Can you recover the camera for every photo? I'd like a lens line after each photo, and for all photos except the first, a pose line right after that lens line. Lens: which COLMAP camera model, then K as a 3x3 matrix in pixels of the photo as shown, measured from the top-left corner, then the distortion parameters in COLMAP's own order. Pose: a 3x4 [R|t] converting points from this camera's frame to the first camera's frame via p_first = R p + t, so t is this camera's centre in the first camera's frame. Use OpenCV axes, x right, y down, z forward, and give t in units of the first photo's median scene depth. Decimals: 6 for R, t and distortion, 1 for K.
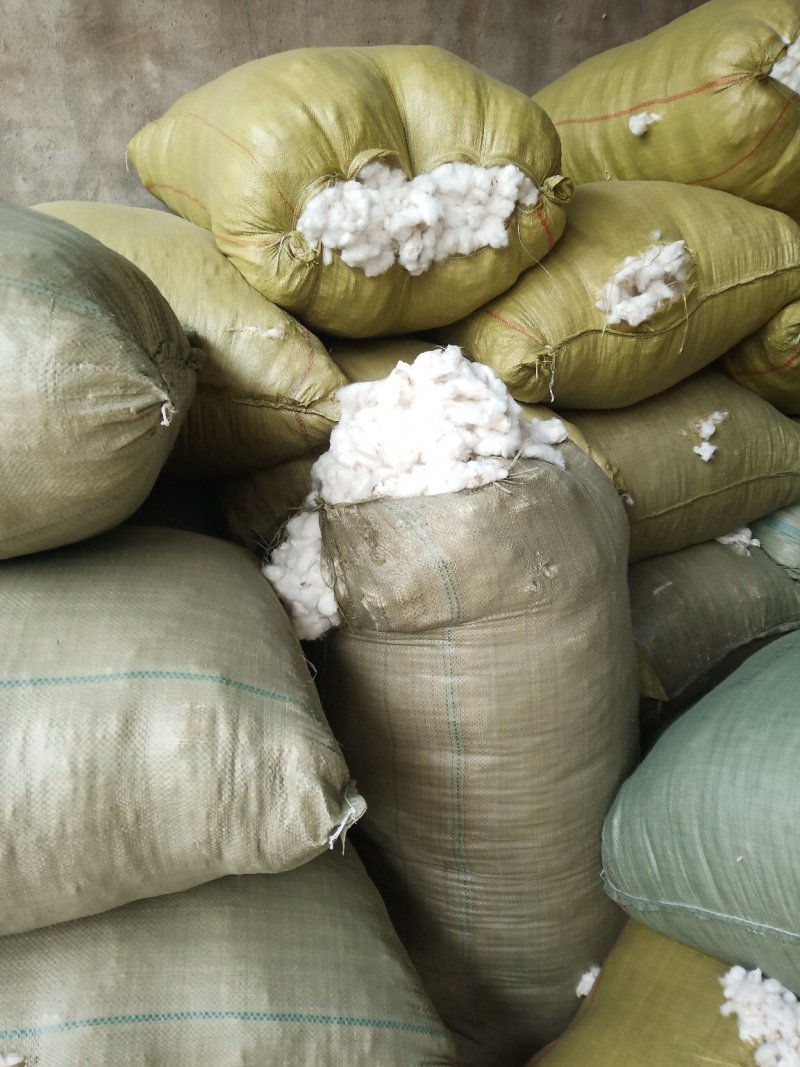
lens RADIAL K [[812.3, 0, 400.0], [0, 812.3, 533.5], [0, 0, 1]] dist [-0.001834, -0.014868]
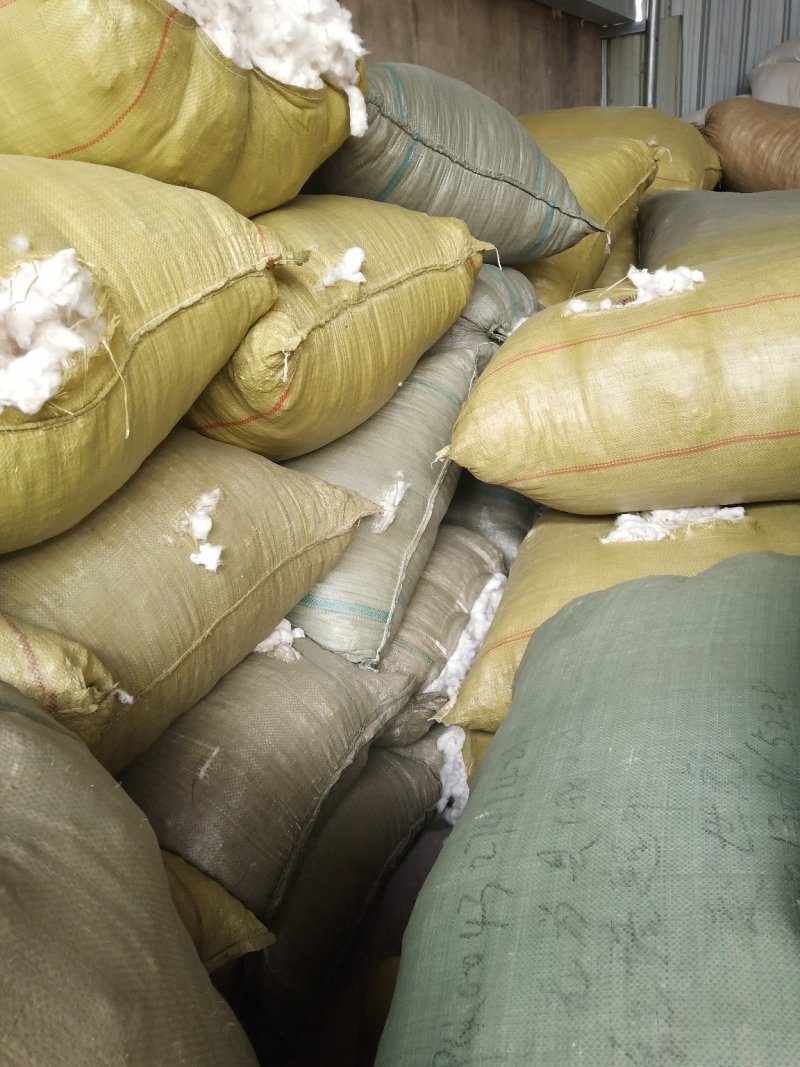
lens RADIAL K [[812.3, 0, 400.0], [0, 812.3, 533.5], [0, 0, 1]] dist [-0.001834, -0.014868]
pose [[0.771915, -0.289576, 0.565944, 0.137809], [0.291966, 0.952276, 0.089025, -0.144805], [-0.564715, 0.096516, 0.819623, 0.396825]]
